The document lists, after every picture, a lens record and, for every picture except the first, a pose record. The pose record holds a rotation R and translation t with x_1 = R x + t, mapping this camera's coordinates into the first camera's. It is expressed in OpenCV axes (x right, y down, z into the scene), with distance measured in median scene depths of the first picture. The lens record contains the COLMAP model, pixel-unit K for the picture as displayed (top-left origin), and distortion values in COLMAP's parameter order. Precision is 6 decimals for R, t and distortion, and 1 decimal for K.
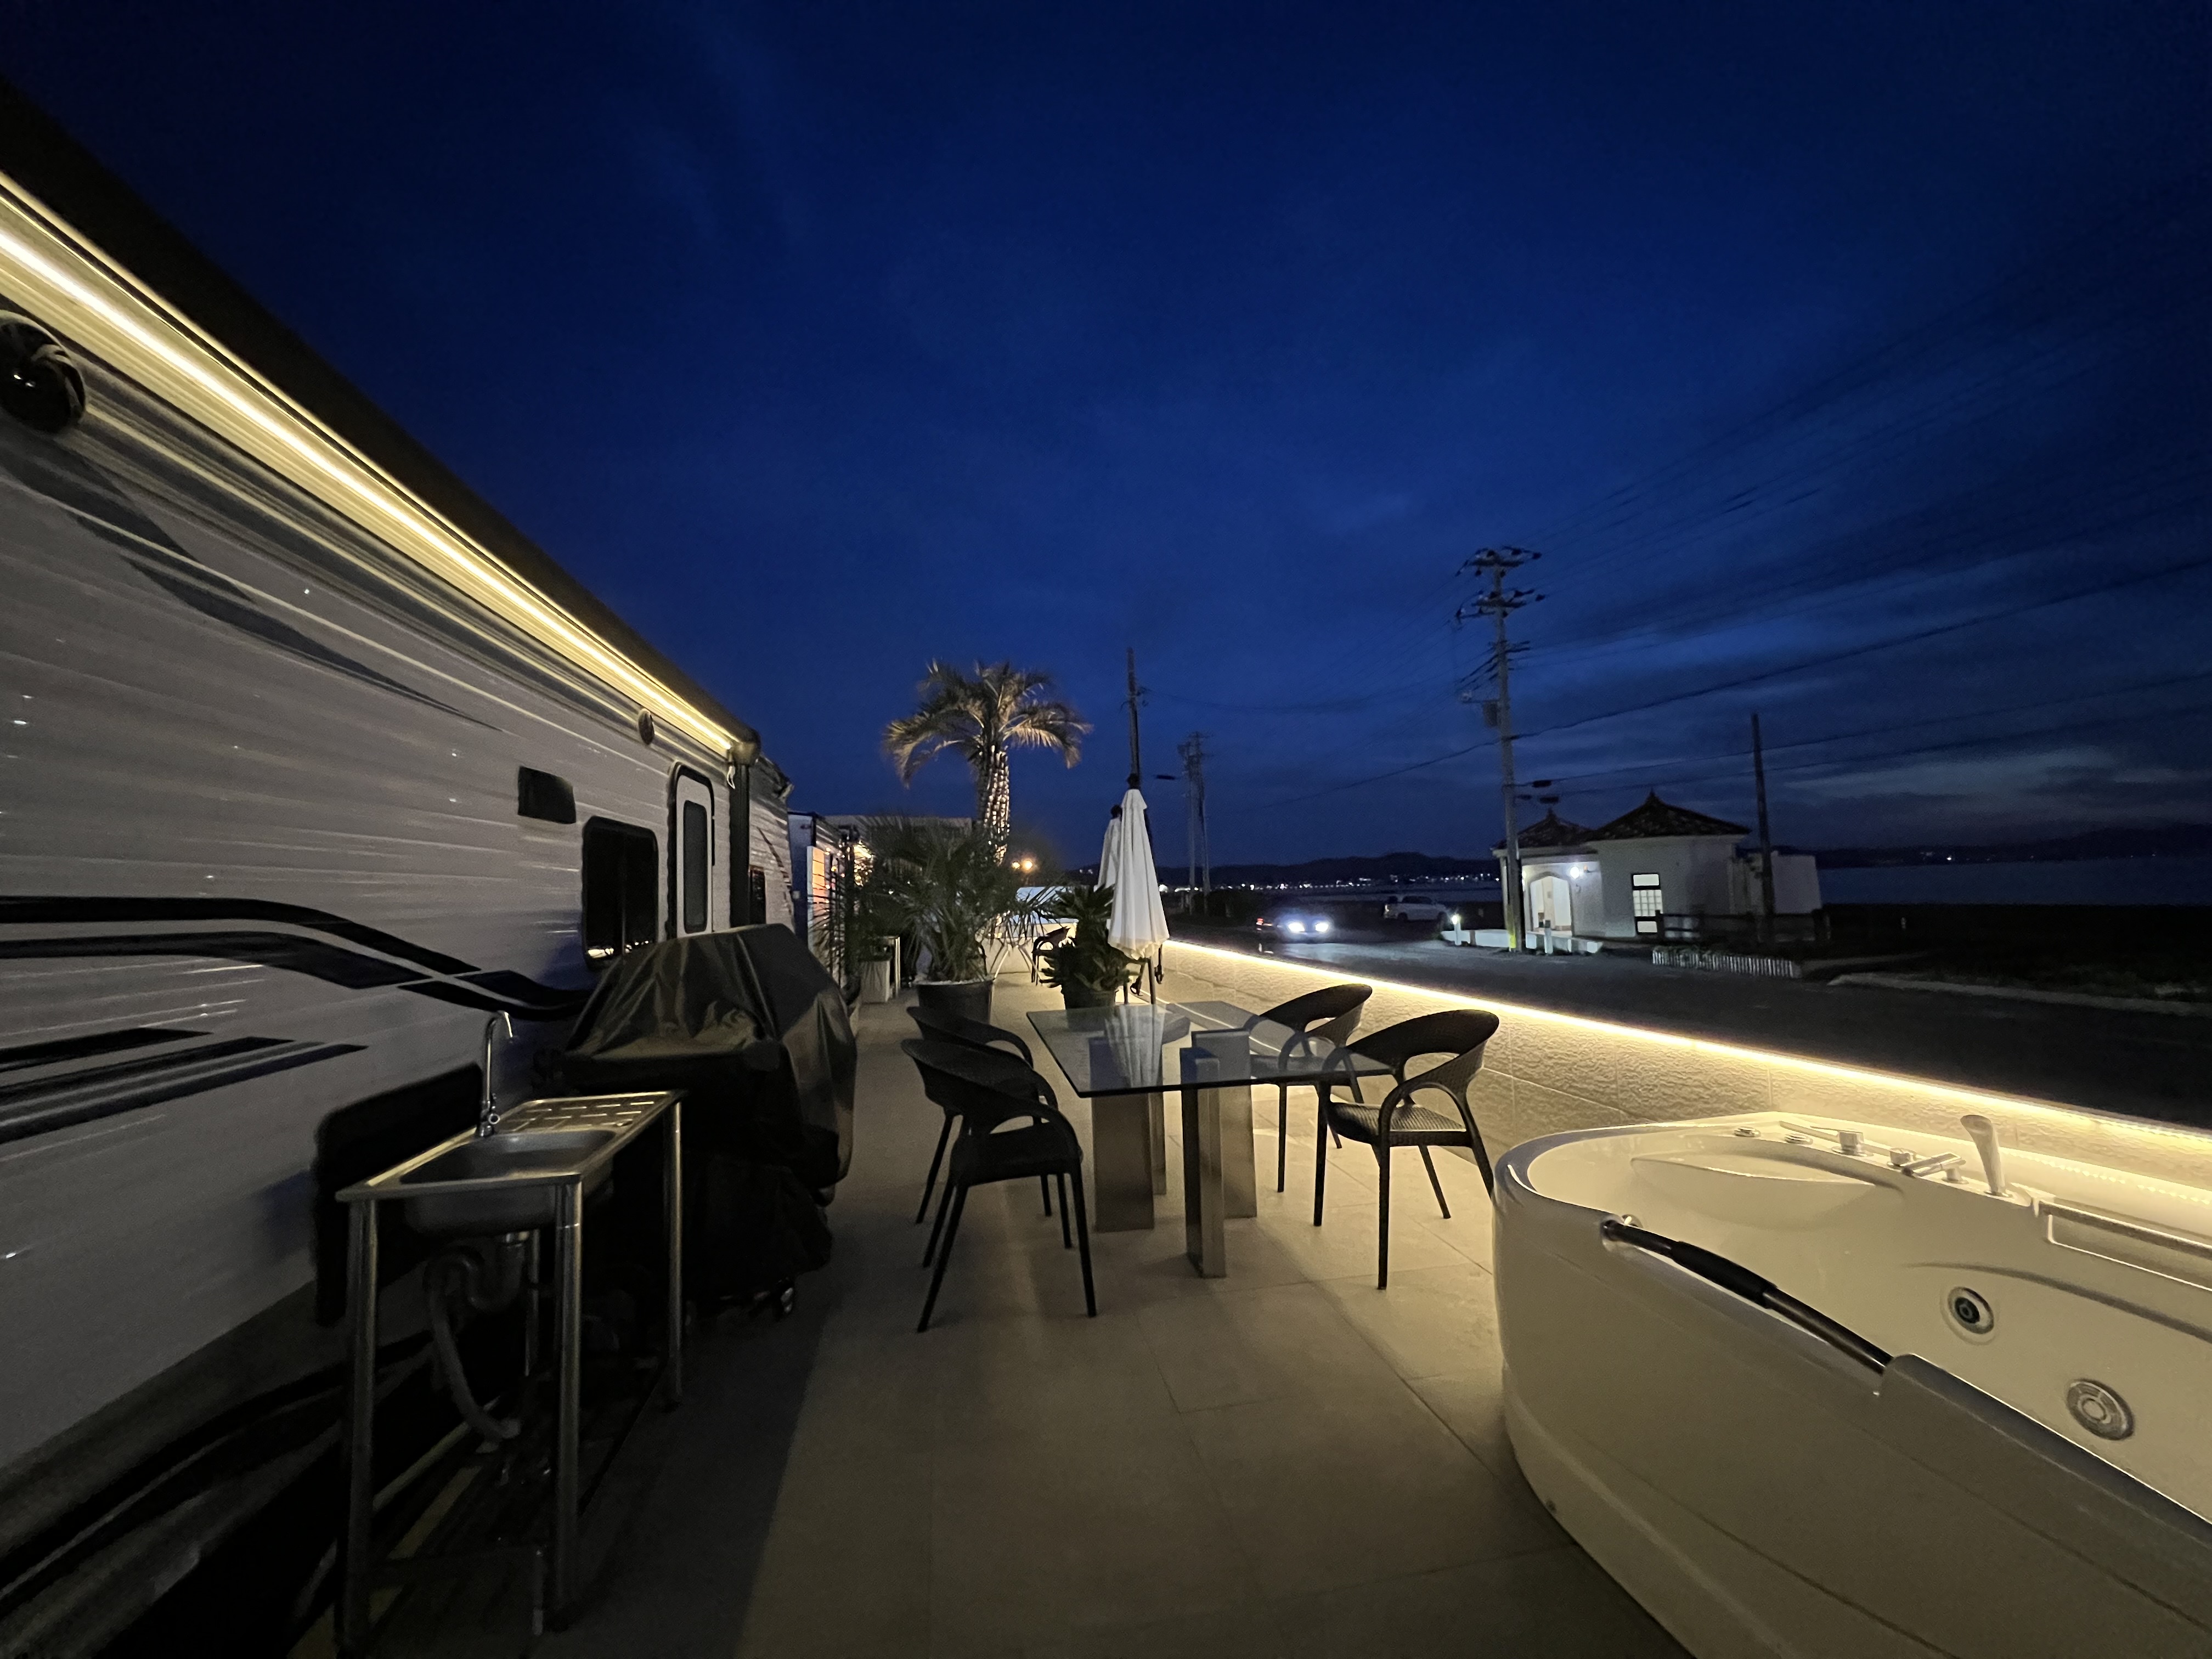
lens RADIAL K [[885.6, 0, 1104.6], [0, 885.6, 821.3], [0, 0, 1]] dist [-0.003068, 0.001164]
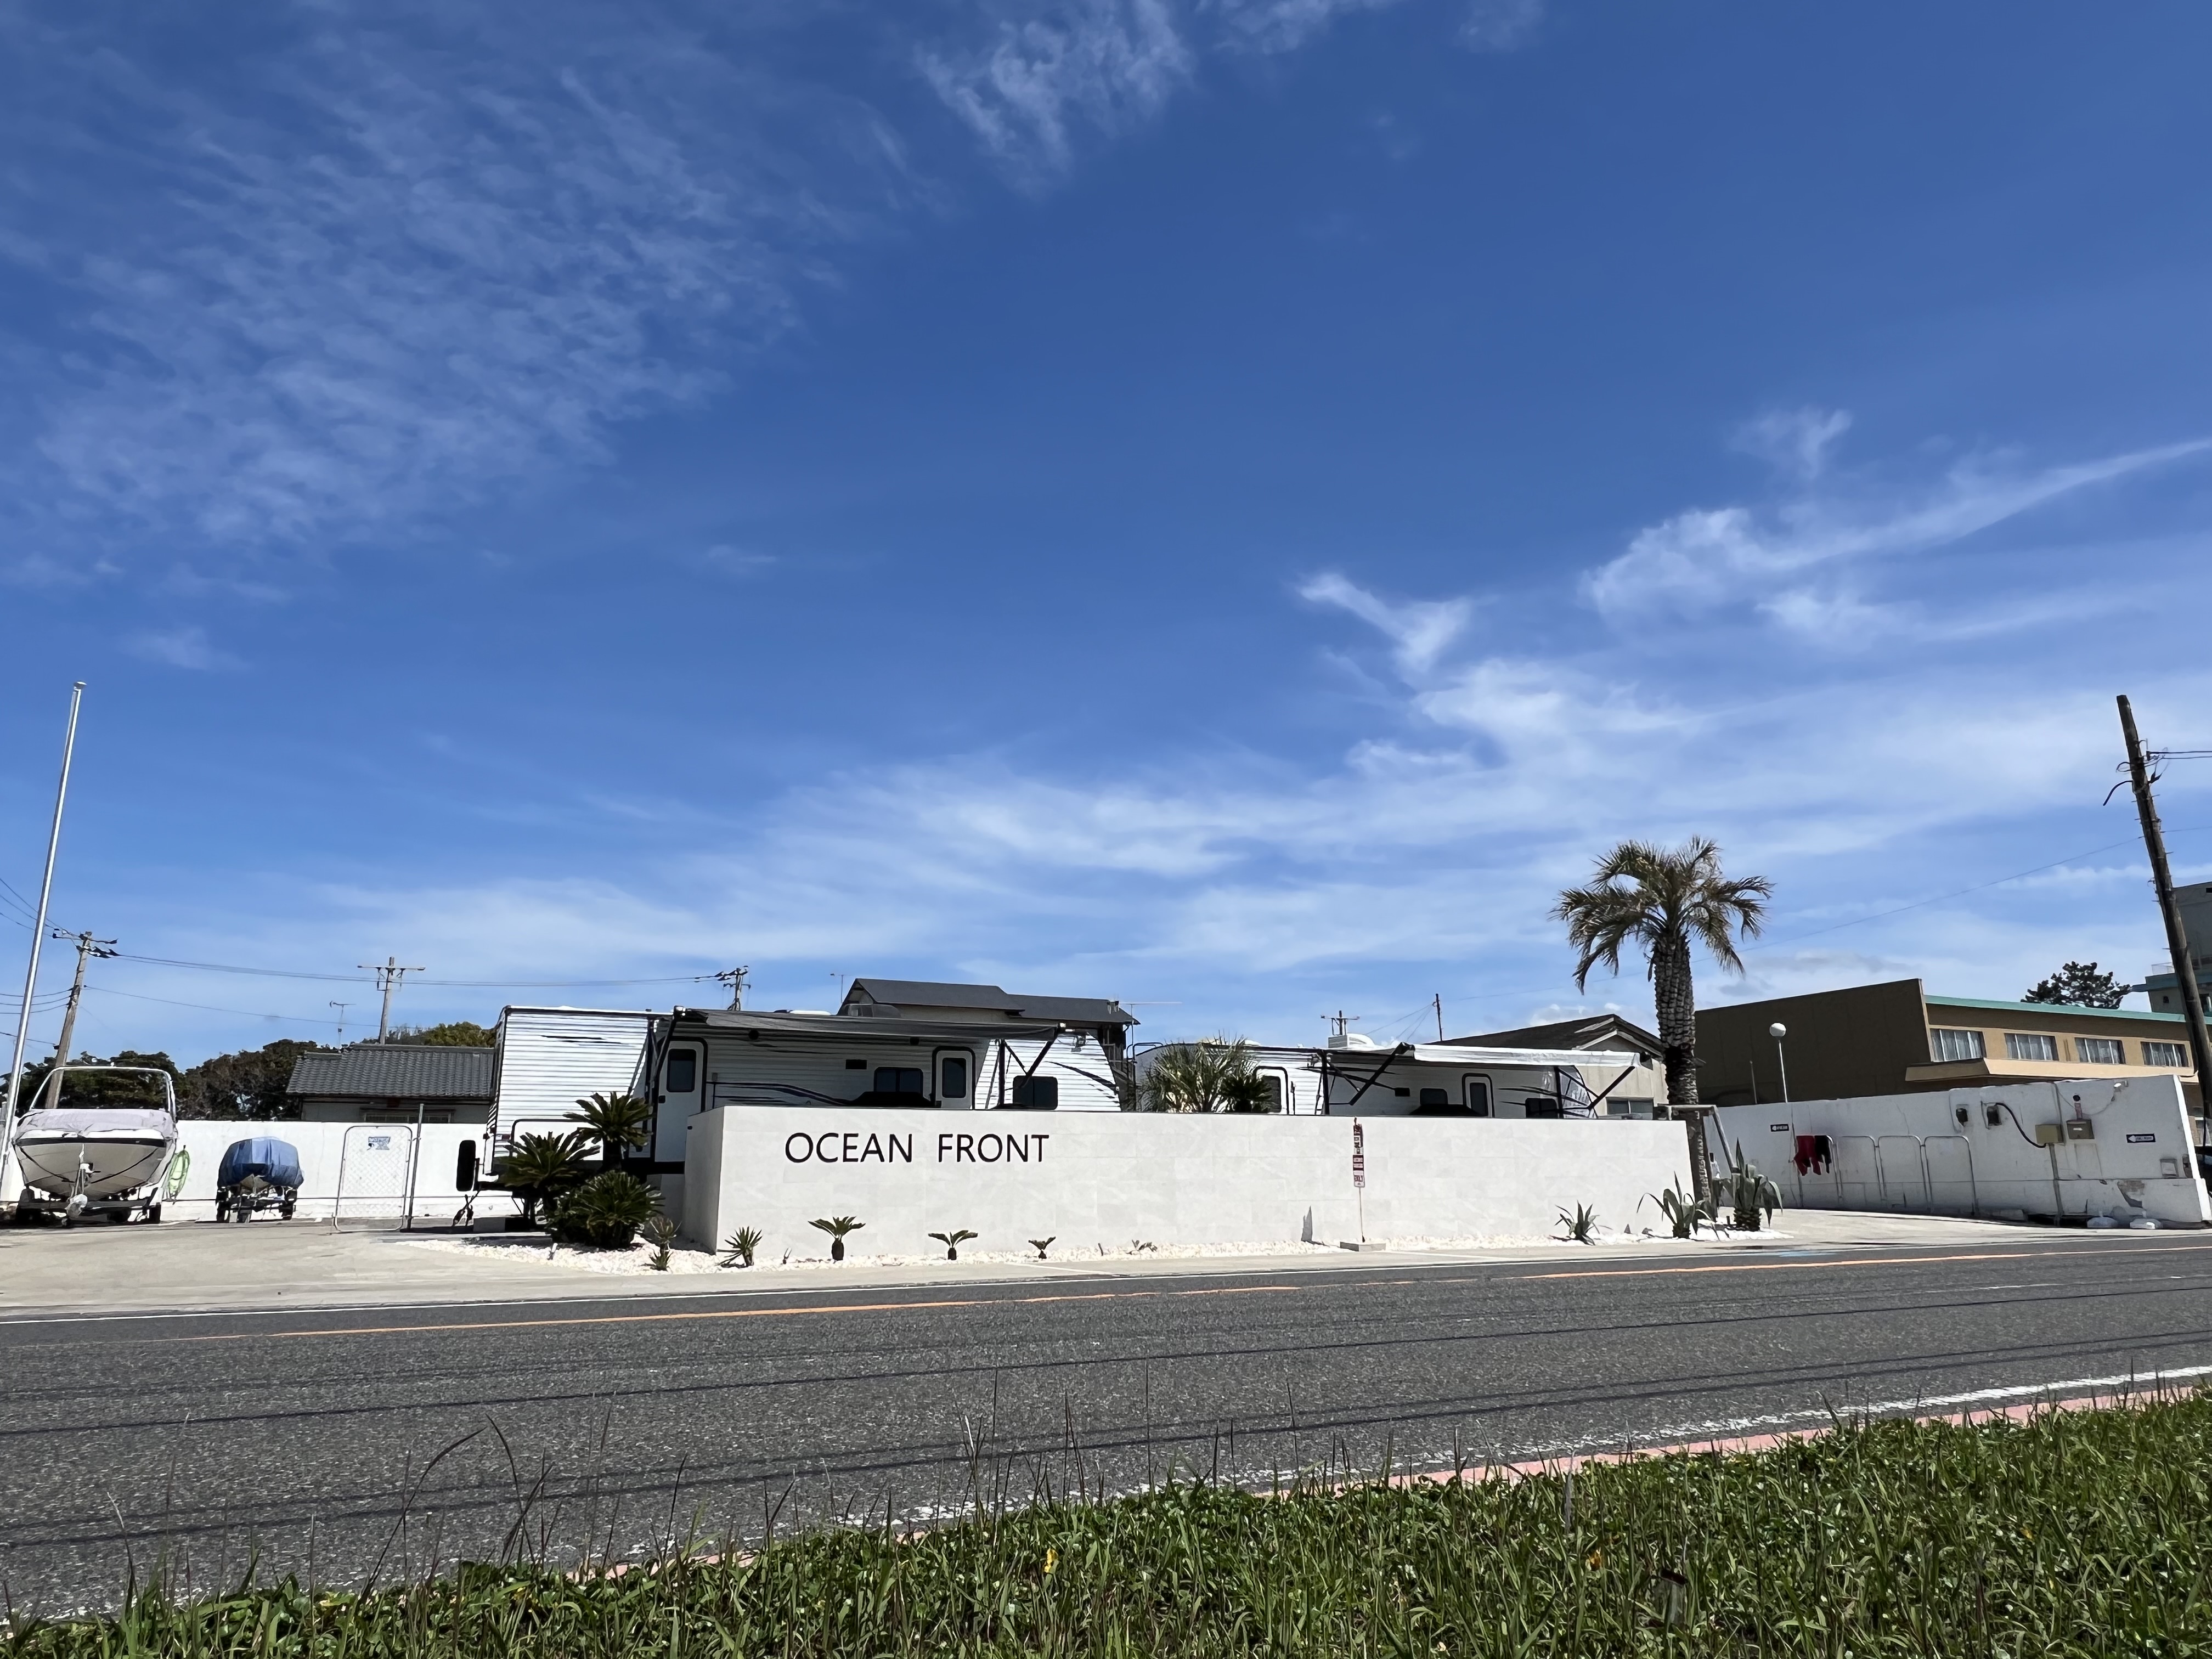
lens RADIAL K [[1419.7, 0, 1107.8], [0, 1419.7, 817.7], [0, 0, 1]] dist [-0.004064, -0.000384]
pose [[0.262293, -0.215332, -0.940656, 1.140545], [0.080487, 0.976270, -0.201042, 0.050280], [0.961626, -0.022979, 0.273401, 0.031098]]
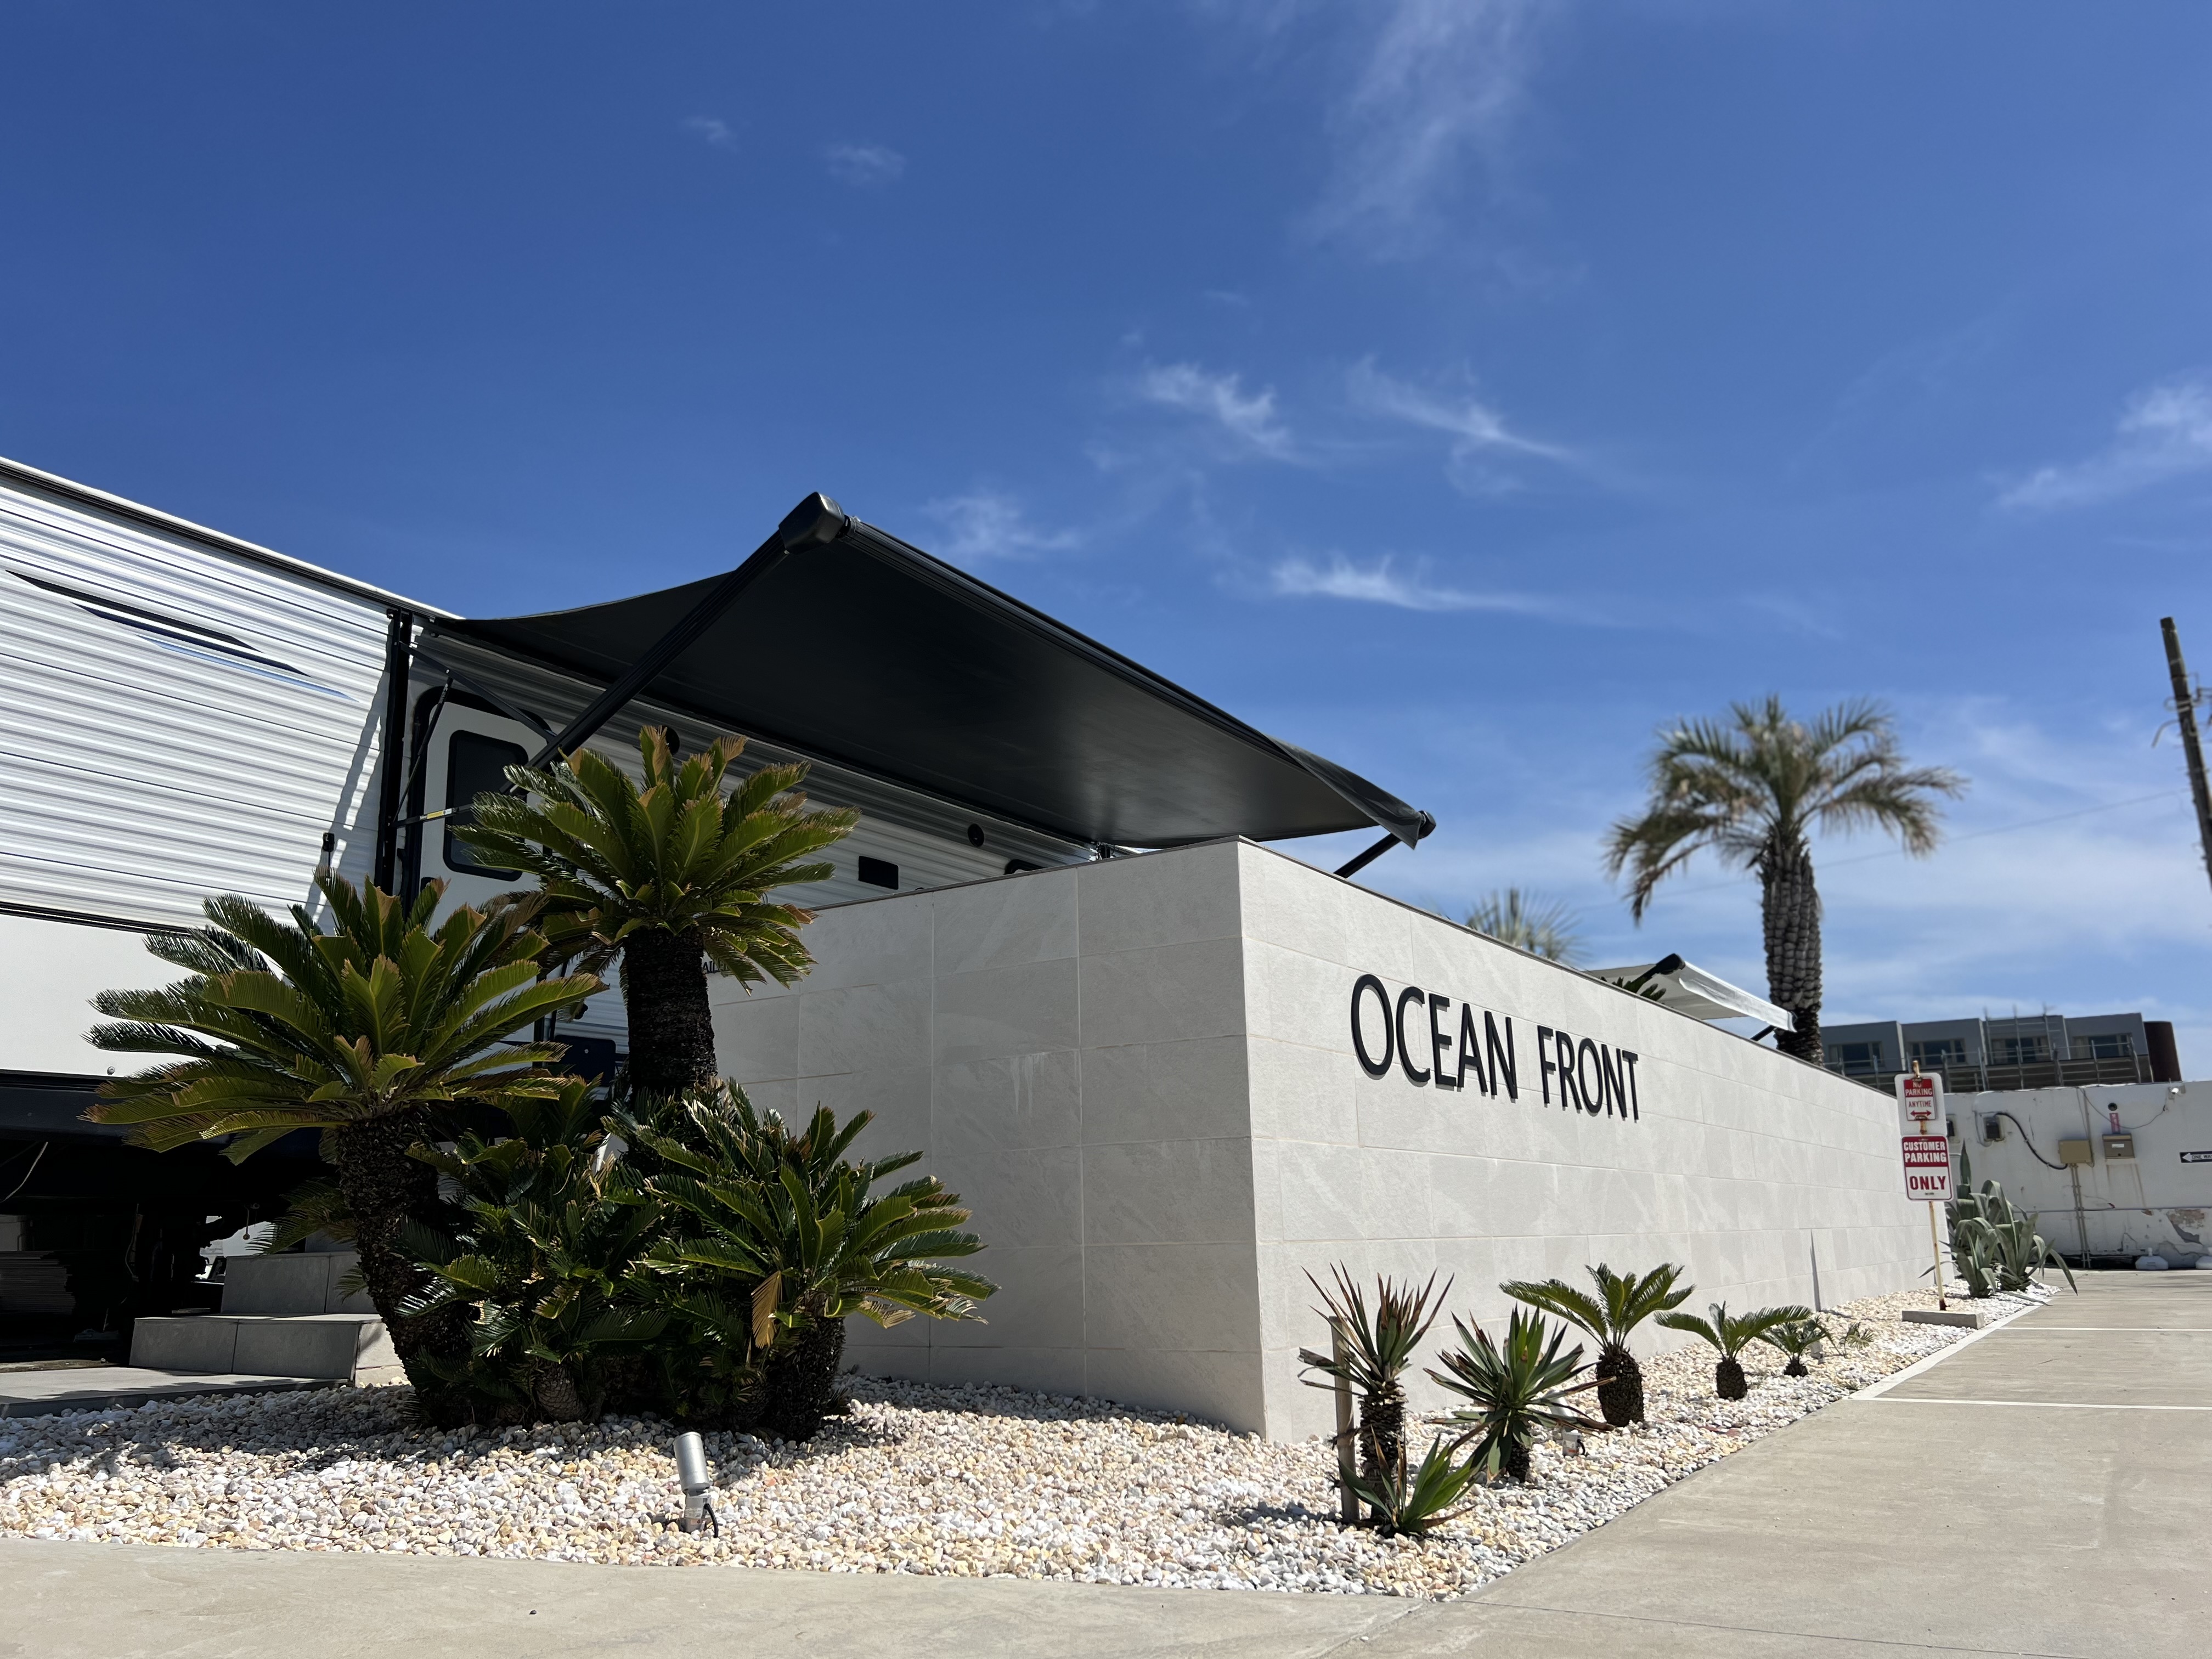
lens RADIAL K [[1660.2, 0, 1116.2], [0, 1660.2, 846.1], [0, 0, 1]] dist [0.068300, -0.078842]
pose [[0.736472, -0.139448, -0.661939, 0.307639], [0.053883, 0.987506, -0.148084, 0.068986], [0.674319, 0.073393, 0.734784, -0.184558]]
